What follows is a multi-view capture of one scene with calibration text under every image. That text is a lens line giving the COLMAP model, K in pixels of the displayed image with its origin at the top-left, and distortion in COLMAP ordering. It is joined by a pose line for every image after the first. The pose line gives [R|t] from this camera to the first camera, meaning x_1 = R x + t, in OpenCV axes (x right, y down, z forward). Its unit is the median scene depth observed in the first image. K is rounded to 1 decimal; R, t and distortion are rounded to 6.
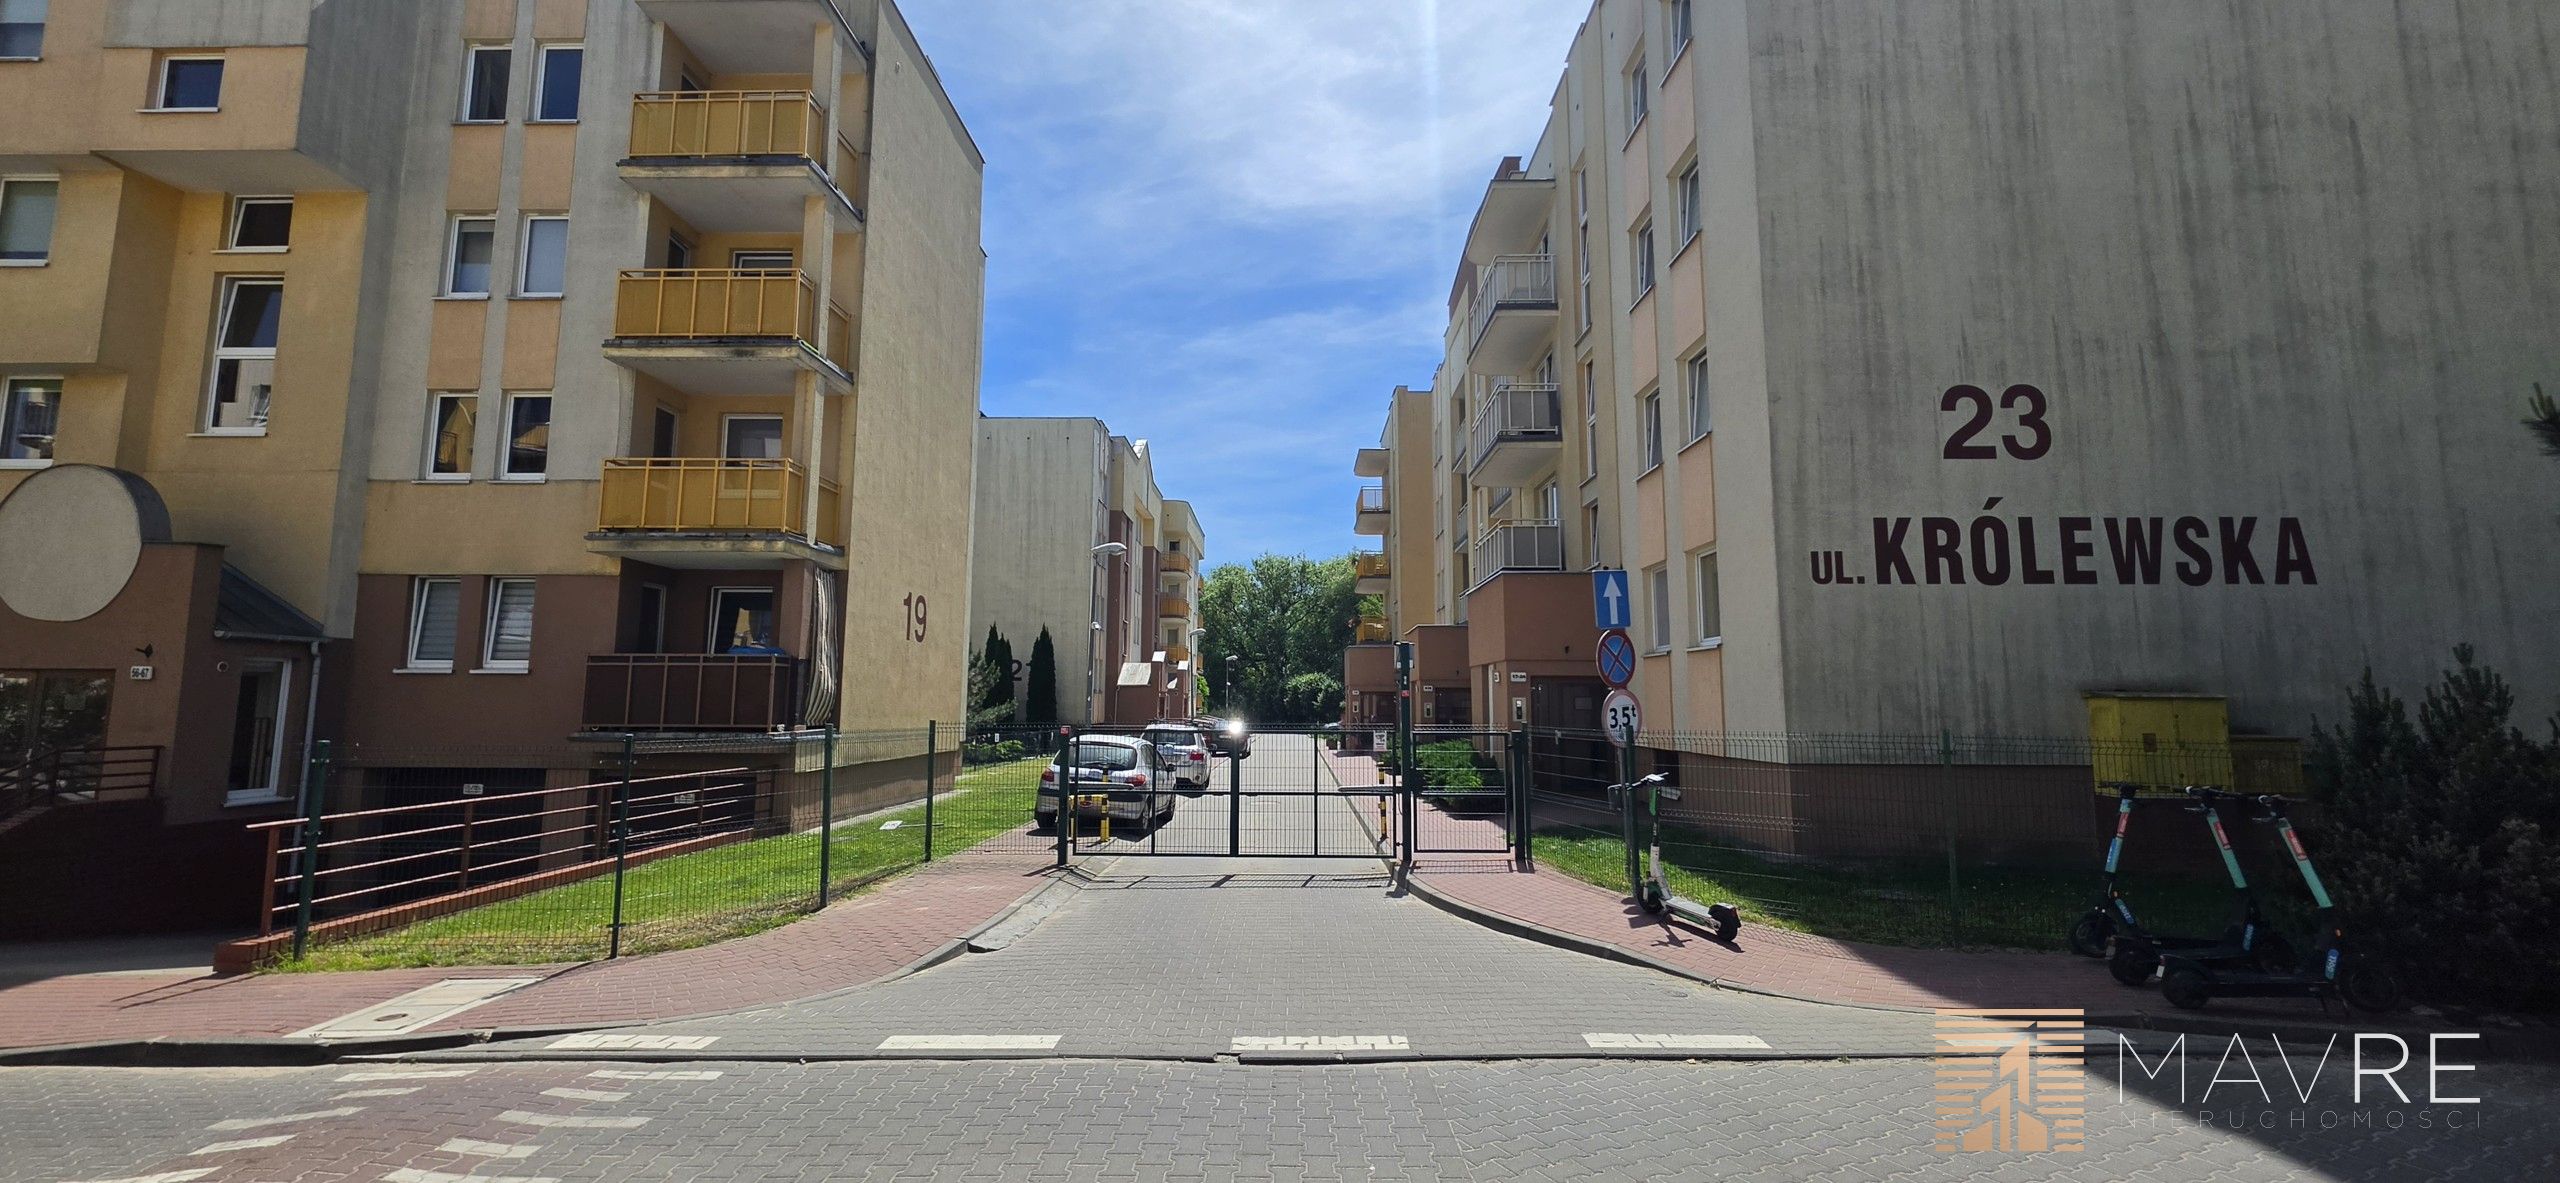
lens RADIAL K [[1006.5, 0, 1280.0], [0, 1006.5, 591.5], [0, 0, 1]] dist [-0.000393, -0.000002]
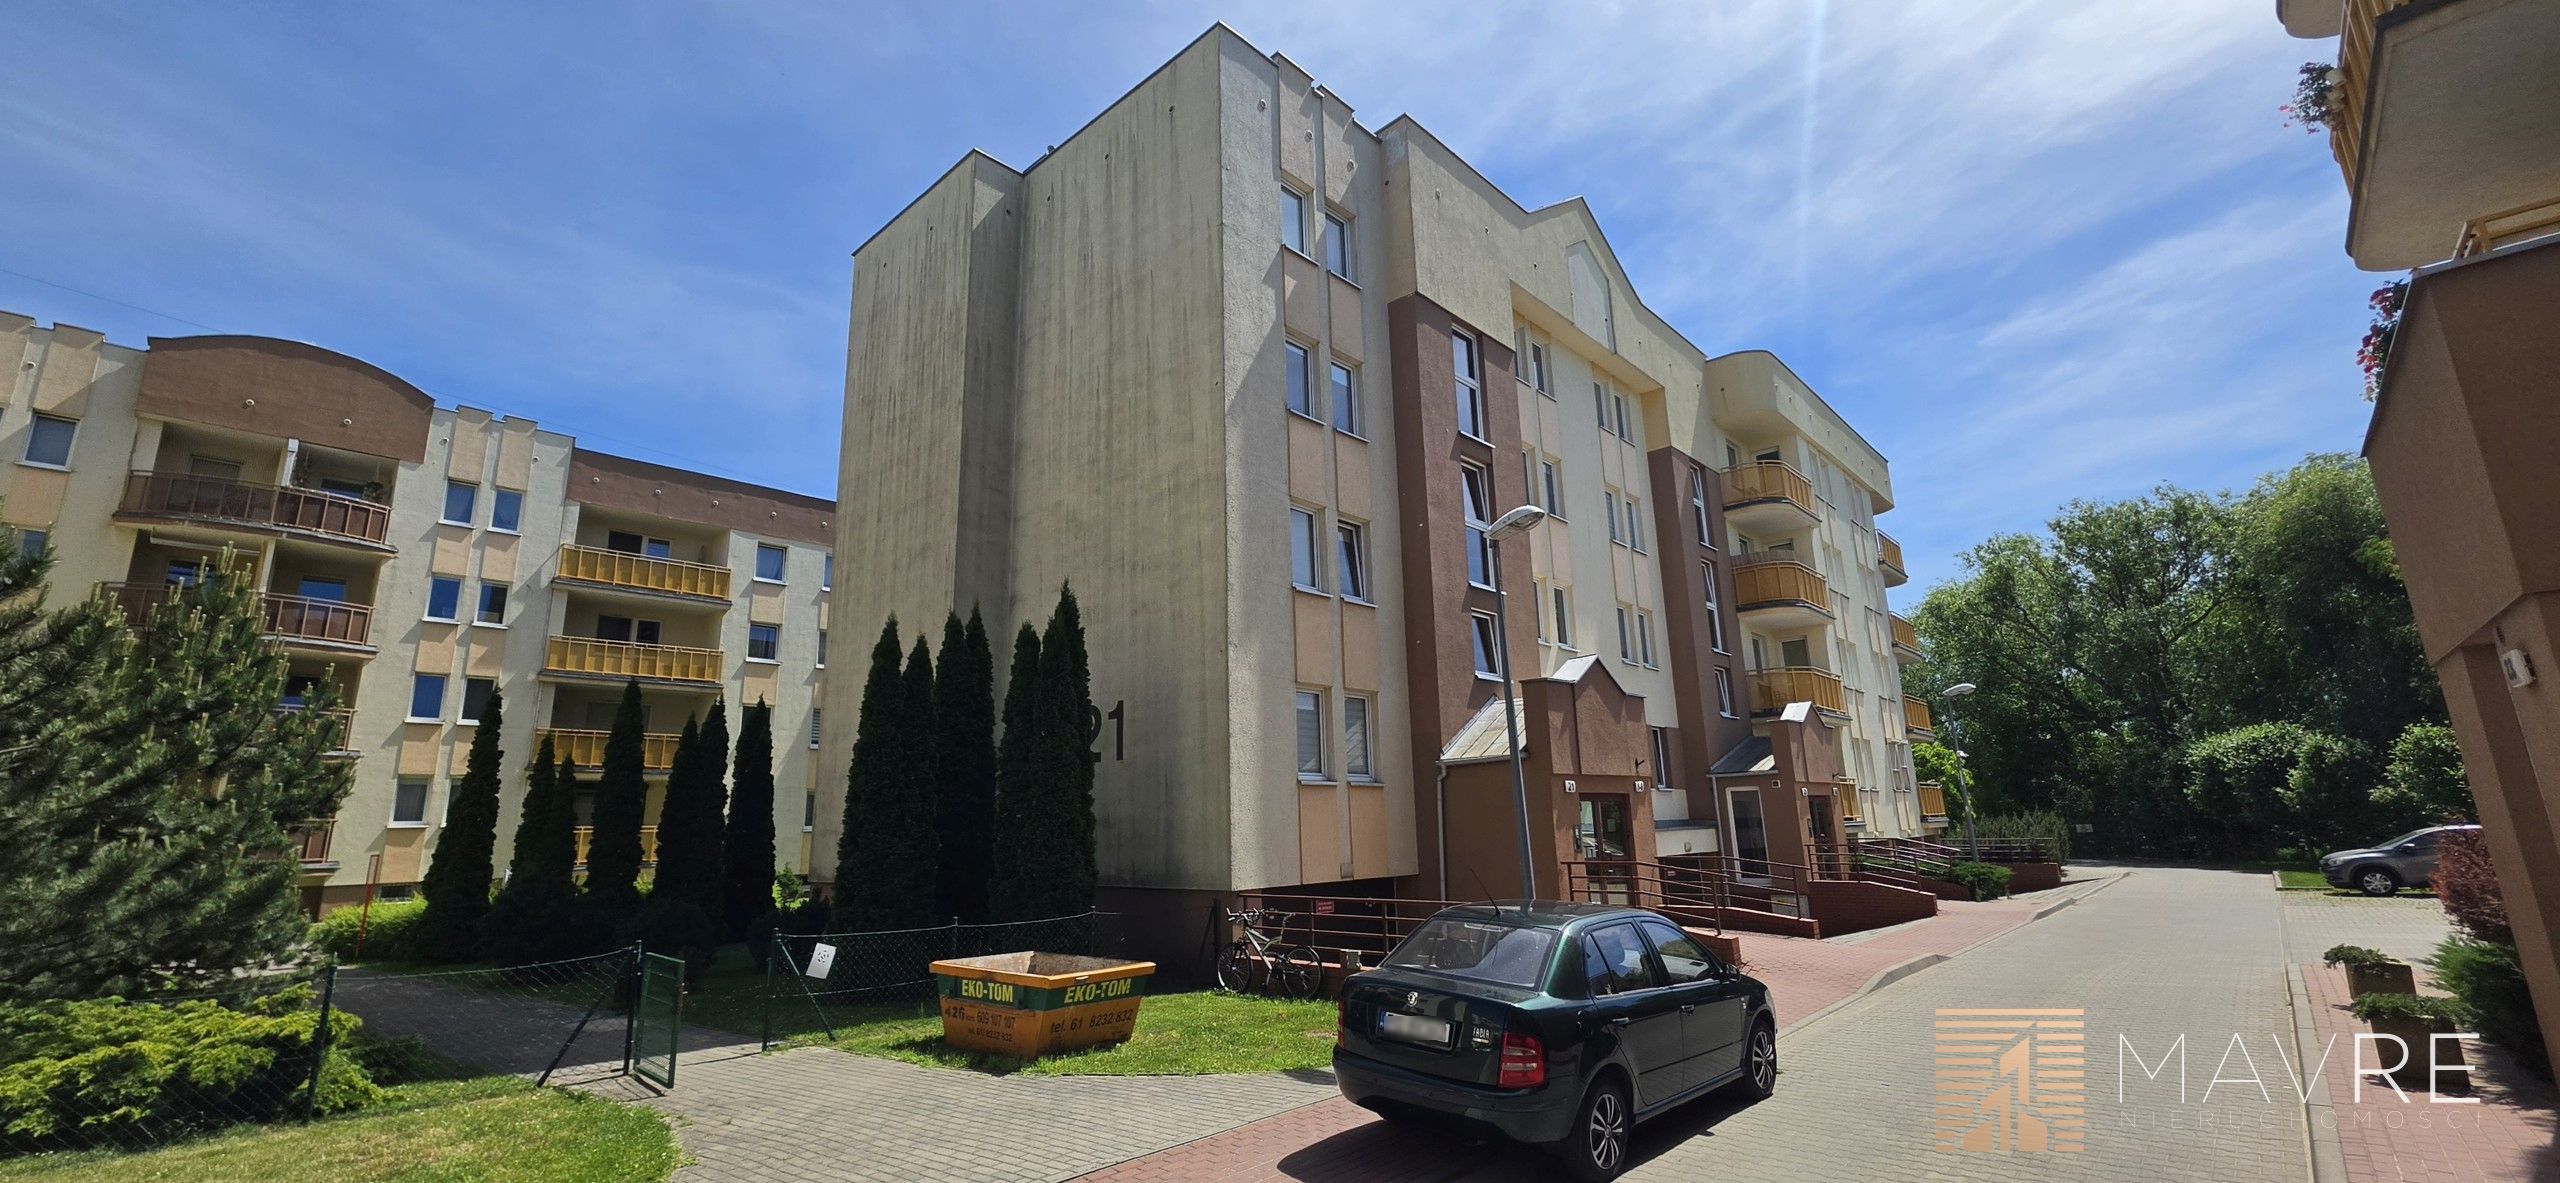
lens RADIAL K [[1039.7, 0, 1280.1], [0, 1039.7, 623.2], [0, 0, 1]] dist [0.000282, 0.000090]
pose [[0.740600, -0.139661, -0.657272, 0.021655], [0.096269, 0.990124, -0.101914, 0.038191], [0.665014, 0.012203, 0.746731, 0.342090]]
